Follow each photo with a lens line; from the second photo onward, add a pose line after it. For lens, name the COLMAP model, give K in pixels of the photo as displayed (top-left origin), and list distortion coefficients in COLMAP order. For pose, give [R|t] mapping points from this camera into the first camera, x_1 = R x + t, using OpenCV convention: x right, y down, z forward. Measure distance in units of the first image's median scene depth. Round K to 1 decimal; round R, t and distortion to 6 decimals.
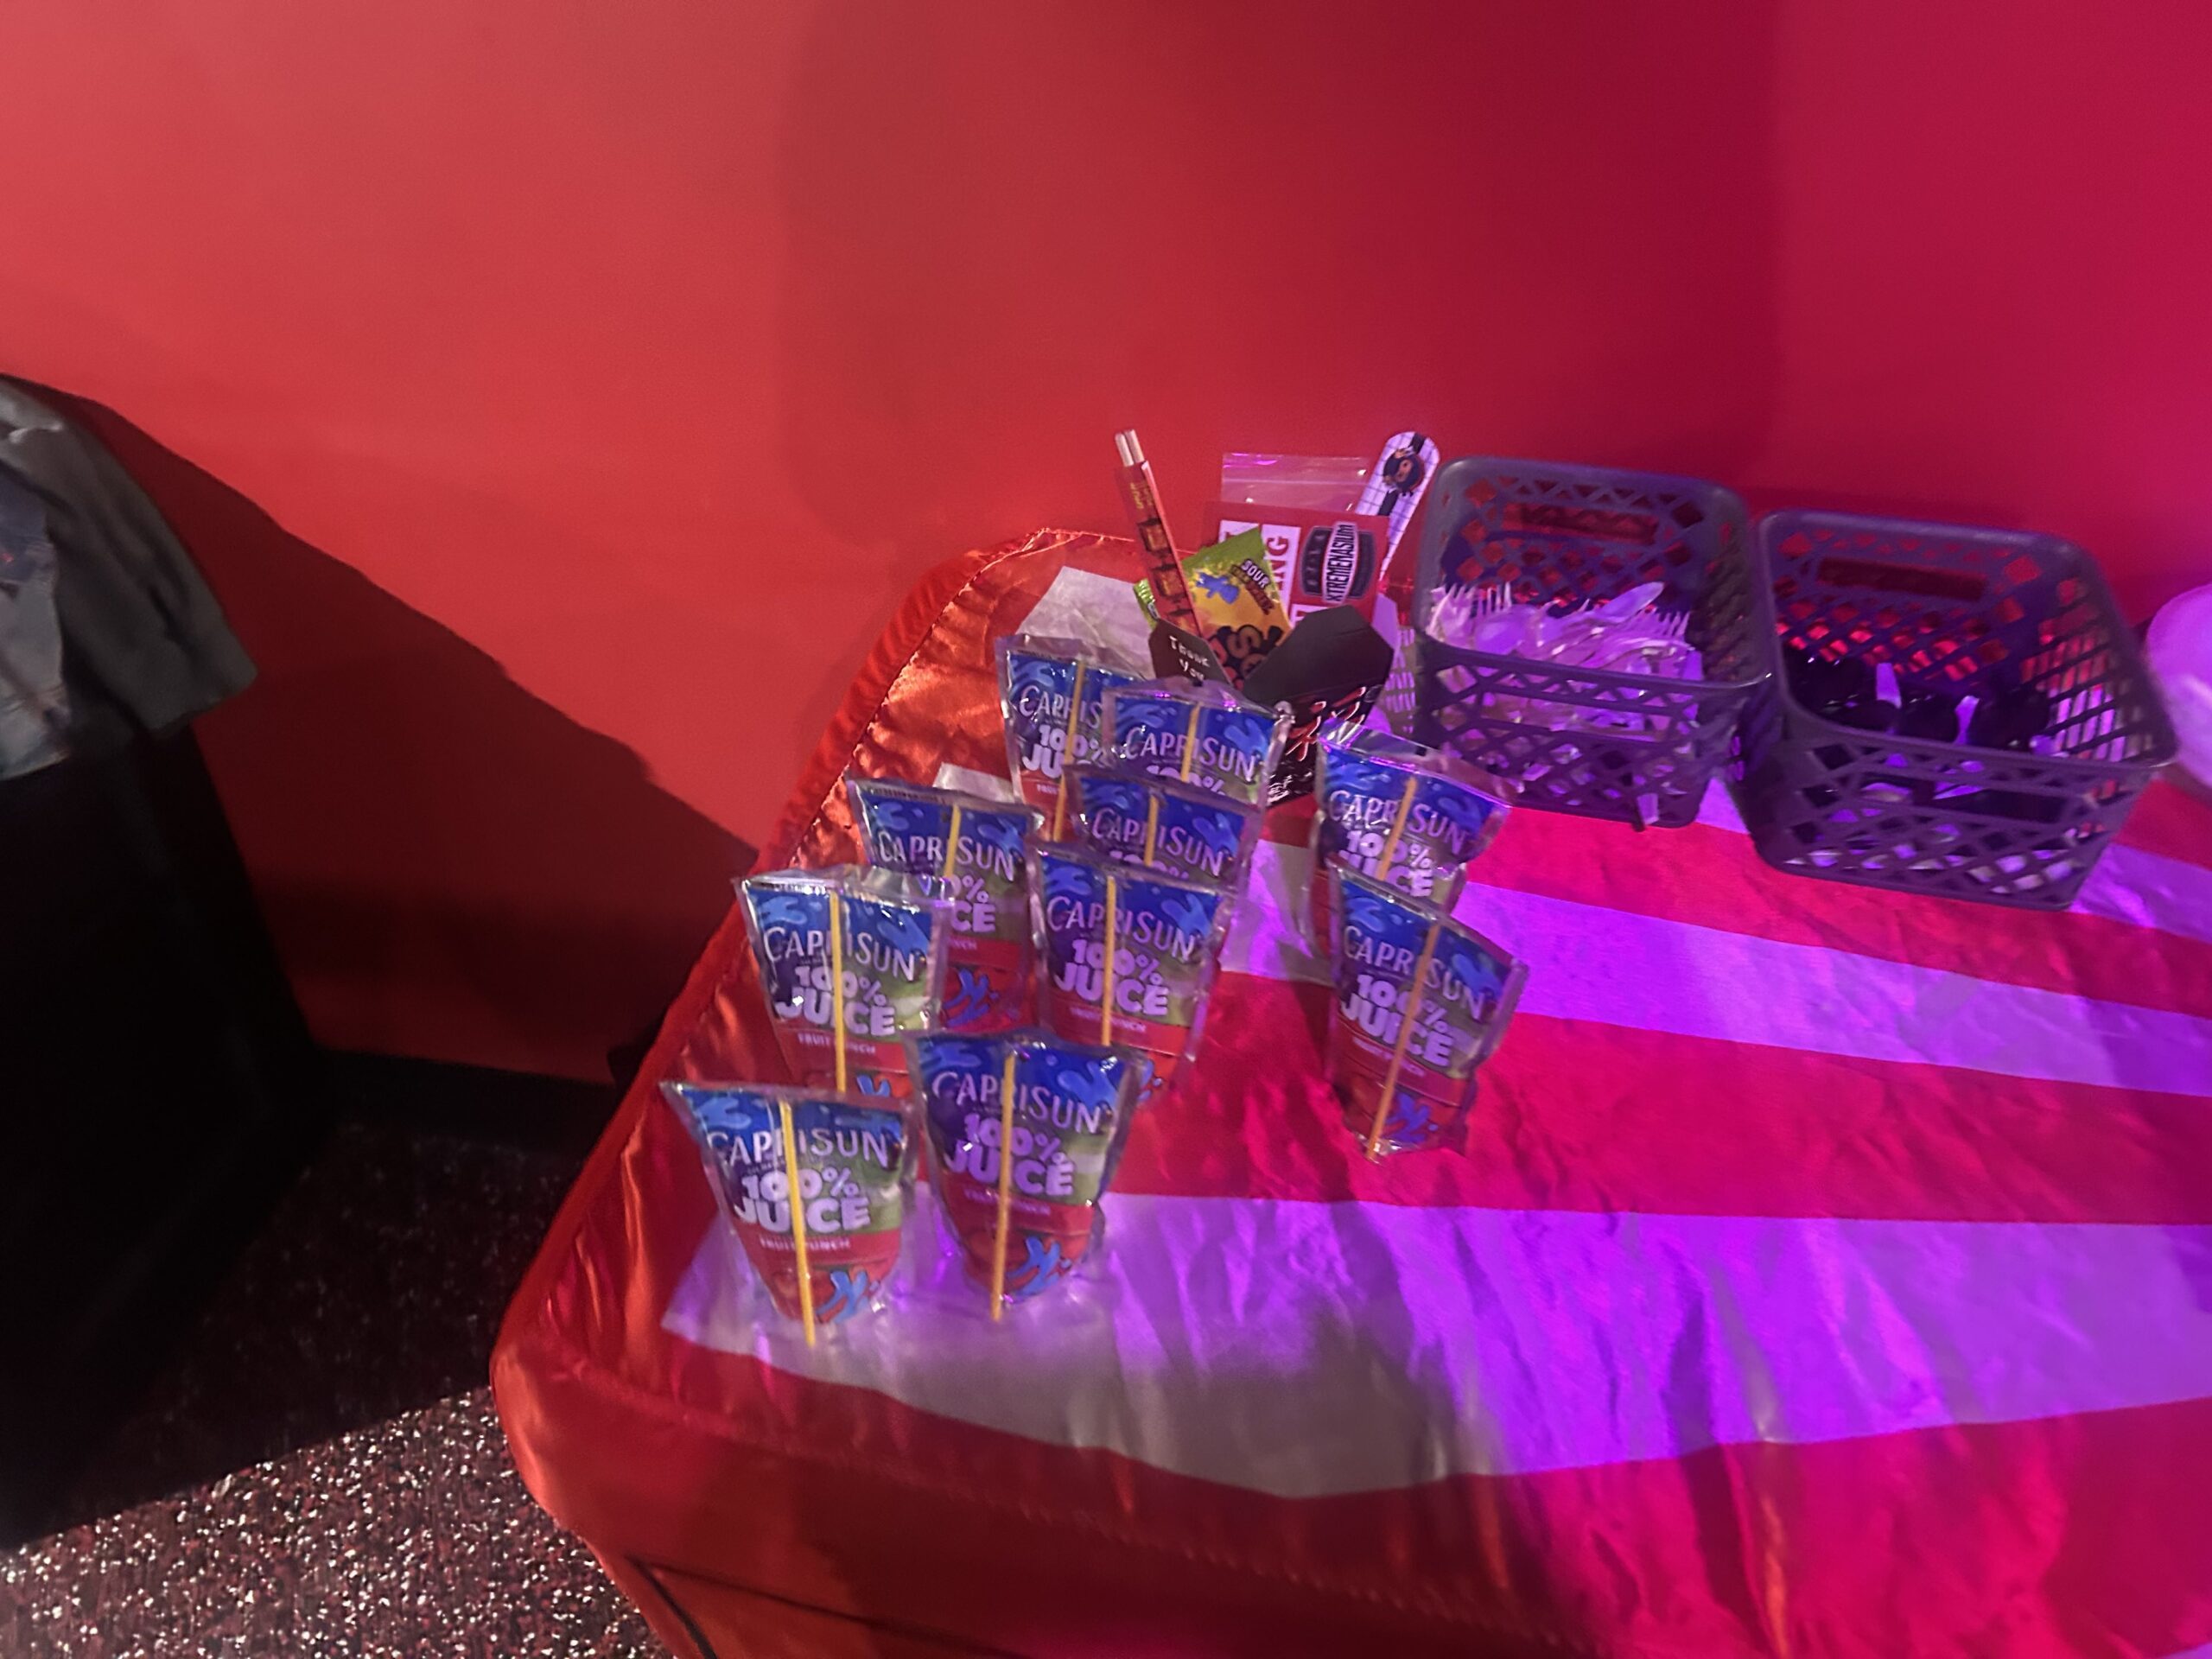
lens RADIAL K [[1671.2, 0, 1090.1], [0, 1671.2, 842.5], [0, 0, 1]] dist [0.050874, -0.060056]
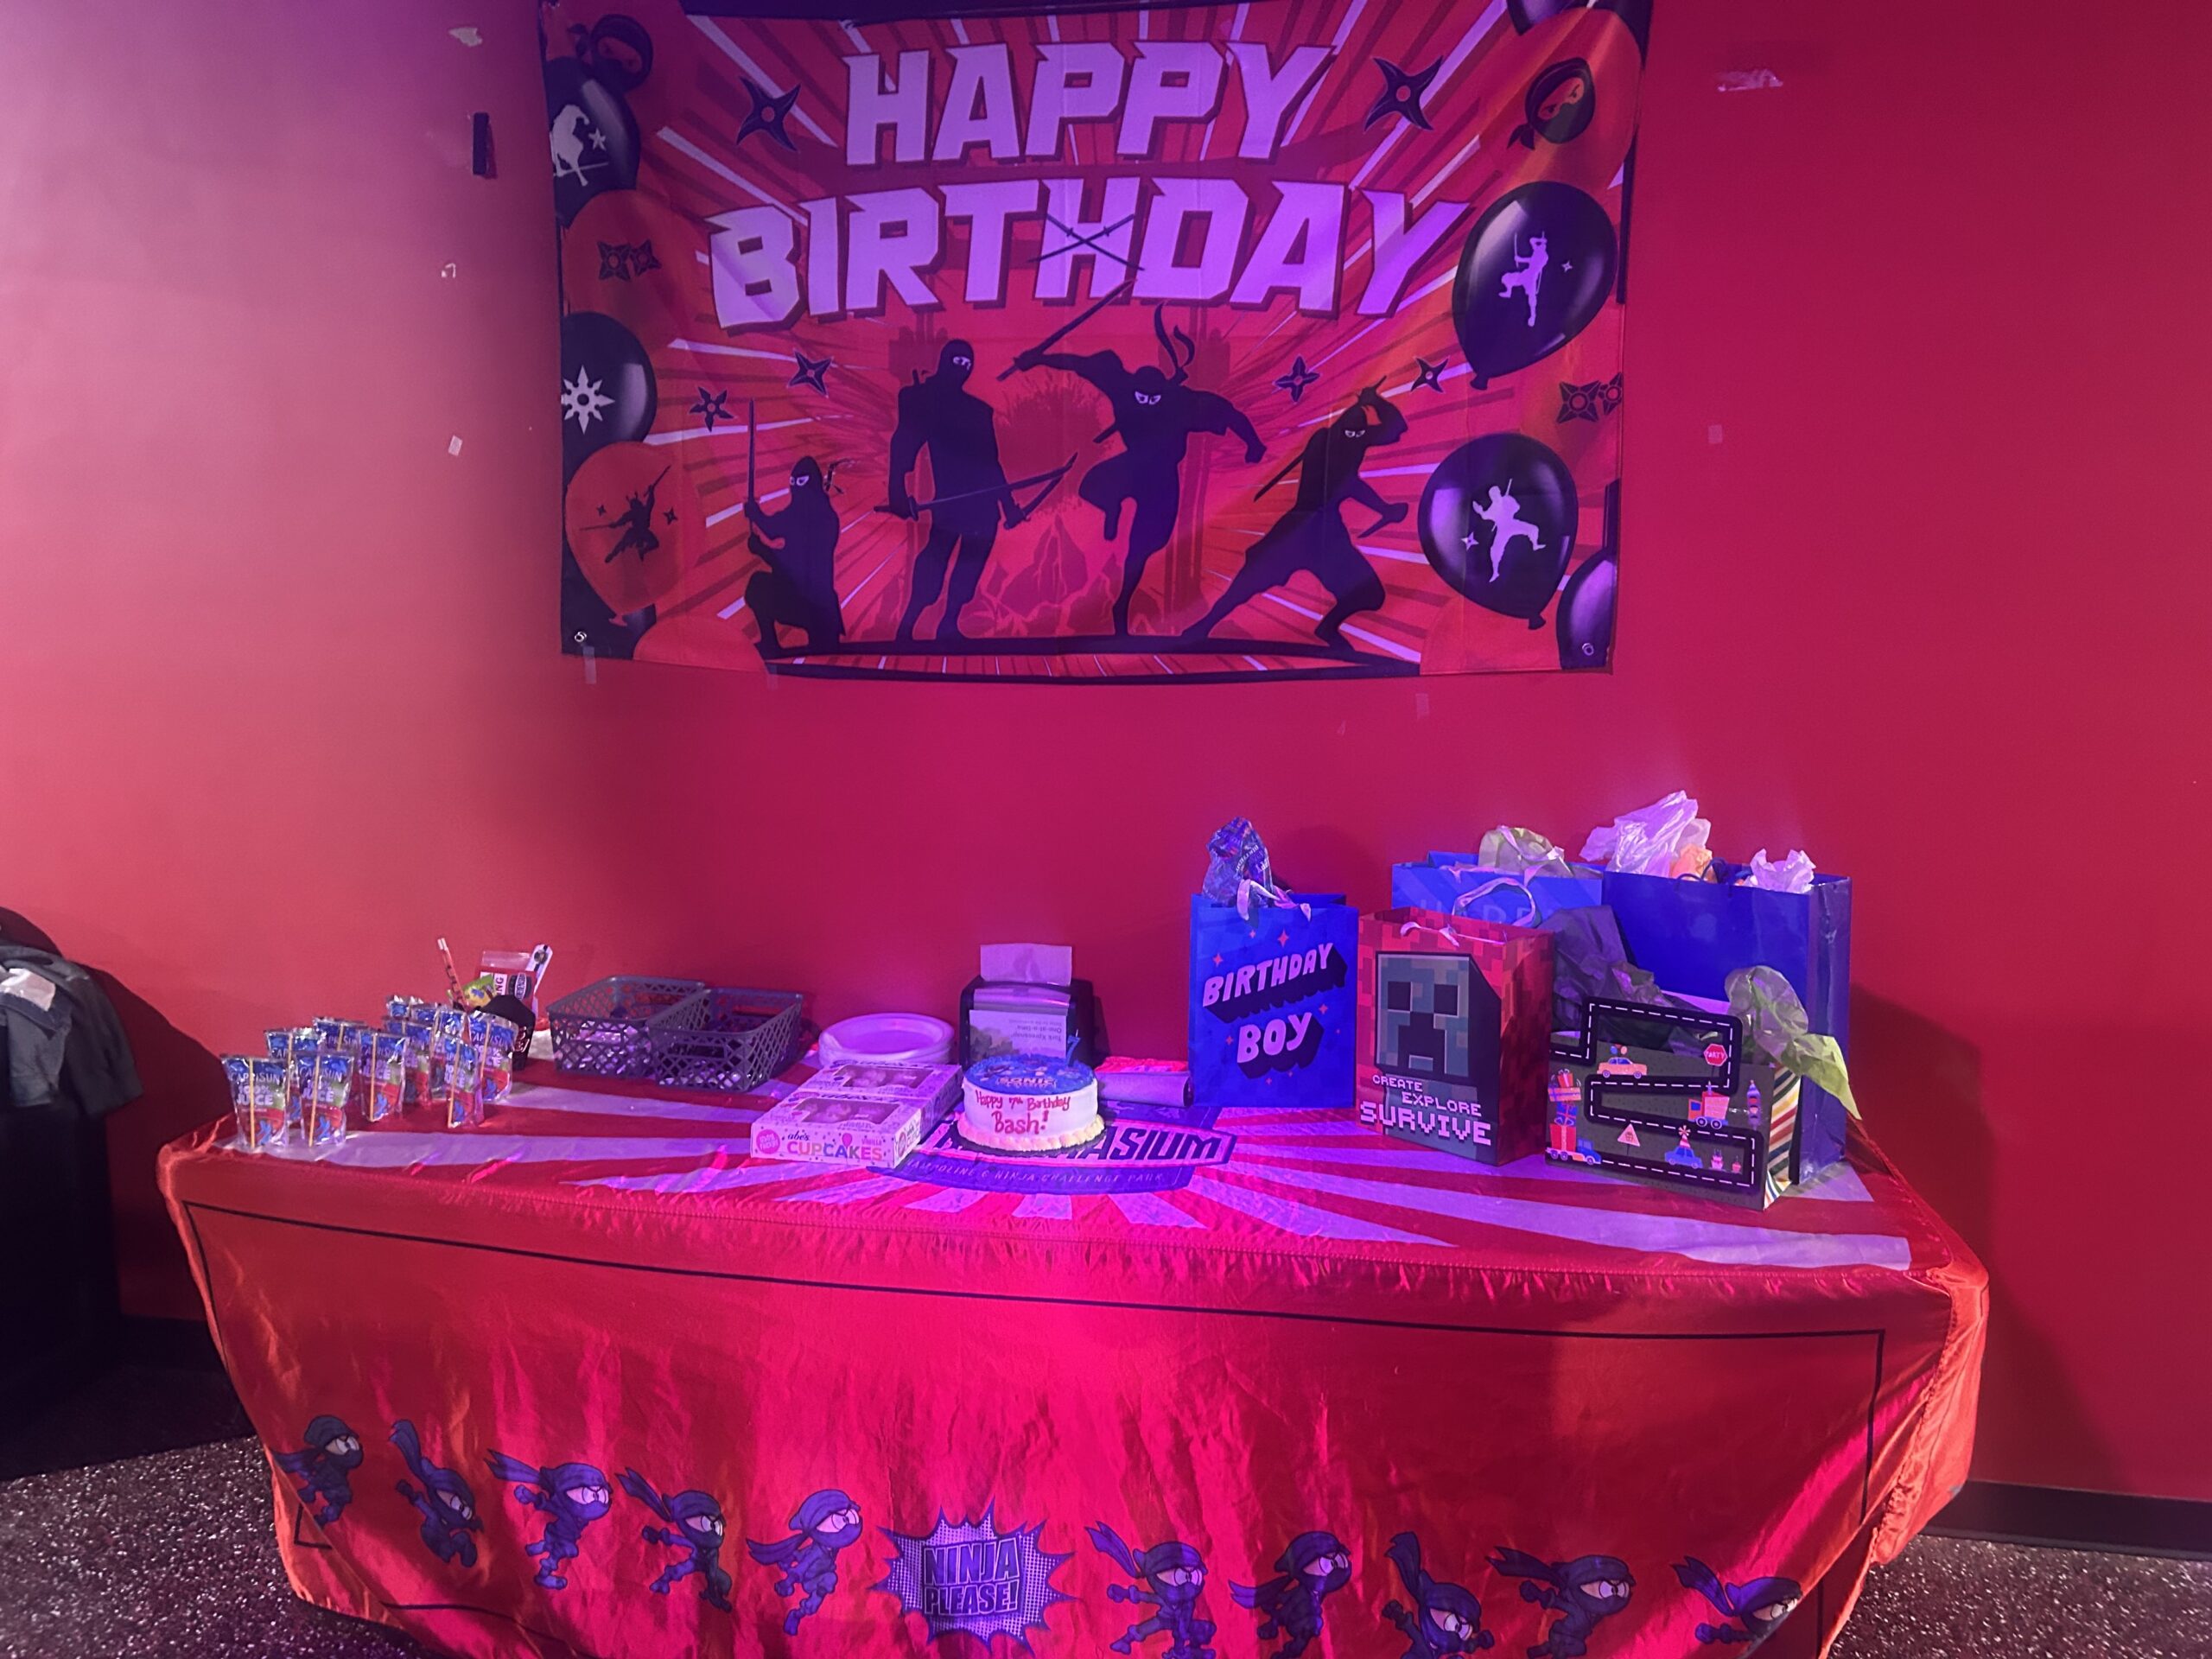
lens RADIAL K [[1671.2, 0, 1084.2], [0, 1671.2, 842.2], [0, 0, 1]] dist [0.050874, -0.060056]
pose [[0.999754, 0.010320, 0.019630, 1.107804], [0.000163, 0.881694, -0.471821, 1.034599], [-0.022177, 0.471708, 0.881476, -1.813406]]
